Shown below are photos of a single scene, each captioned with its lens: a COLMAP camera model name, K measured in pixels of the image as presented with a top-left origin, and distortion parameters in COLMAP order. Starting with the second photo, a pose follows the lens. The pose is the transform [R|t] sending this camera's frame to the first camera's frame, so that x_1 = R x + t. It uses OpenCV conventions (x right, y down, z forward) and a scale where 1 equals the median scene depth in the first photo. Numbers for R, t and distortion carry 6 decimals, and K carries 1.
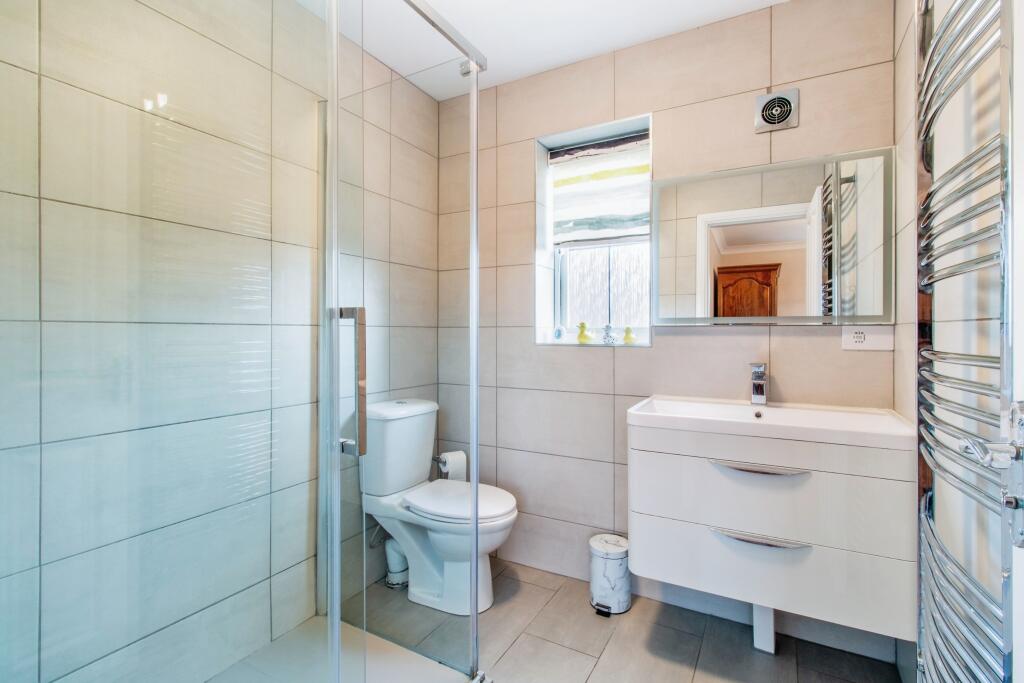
lens RADIAL K [[472.7, 0, 512.0], [0, 472.7, 341.5], [0, 0, 1]] dist [0.000543, 0.000077]
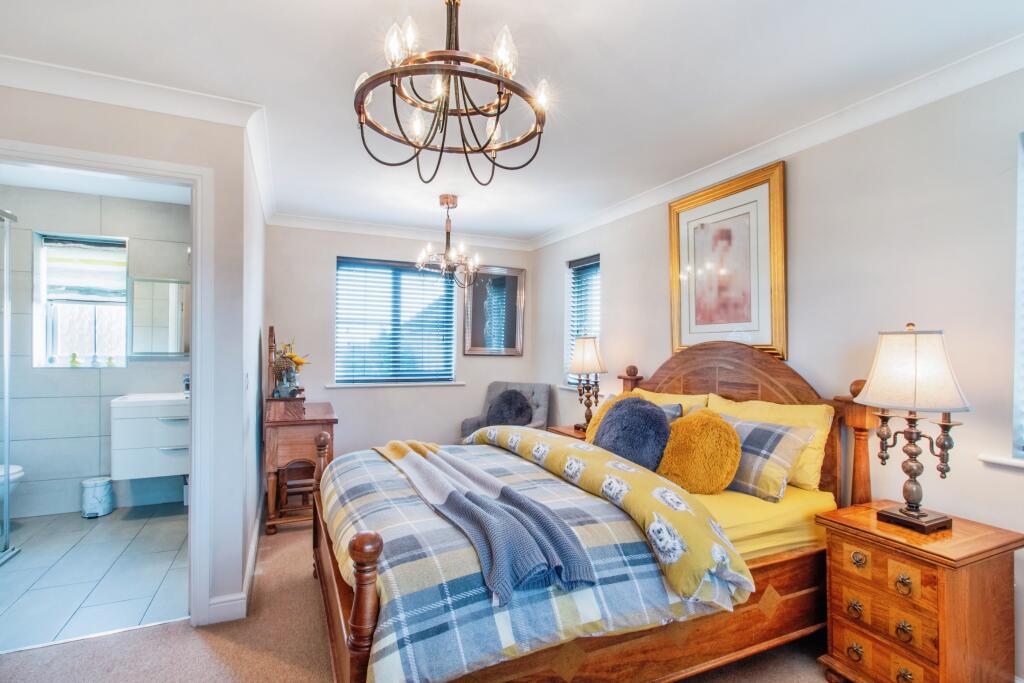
lens RADIAL K [[492.7, 0, 513.5], [0, 492.7, 346.0], [0, 0, 1]] dist [0.002469, 0.000387]
pose [[0.591367, 0.004019, 0.806392, -0.322683], [0.001851, 0.999978, -0.006341, -0.053011], [-0.806400, 0.005242, 0.591347, -1.197608]]
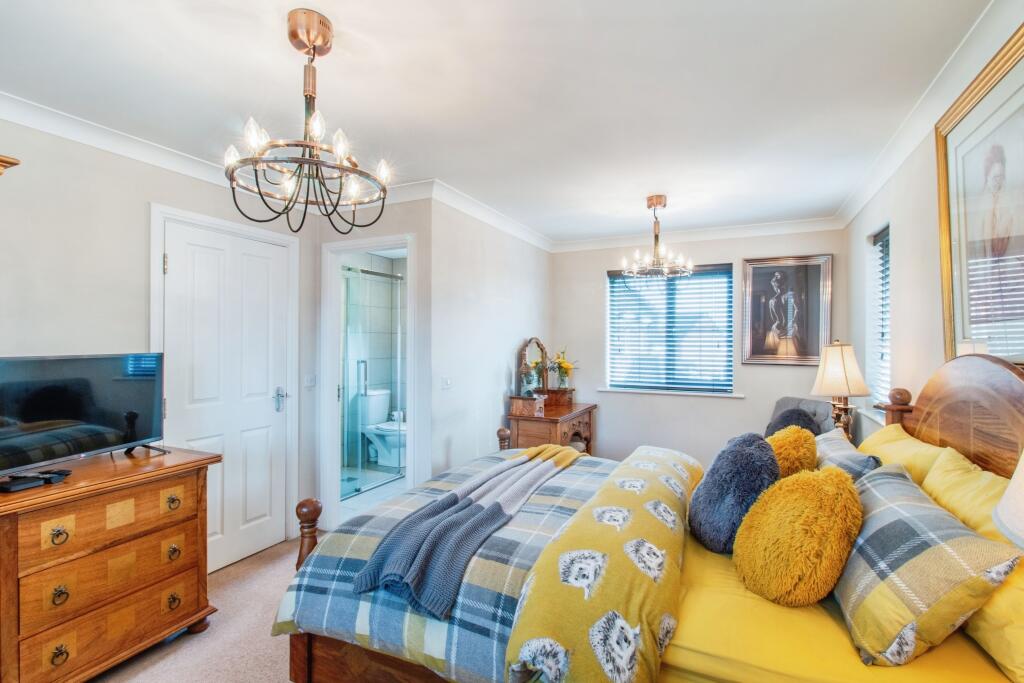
lens RADIAL K [[472.7, 0, 512.0], [0, 472.7, 341.5], [0, 0, 1]] dist [0.000543, 0.000077]
pose [[0.997893, 0.002655, 0.064827, 0.313814], [-0.001376, 0.999803, -0.019779, -0.076223], [-0.064866, 0.019648, 0.997701, -1.495253]]
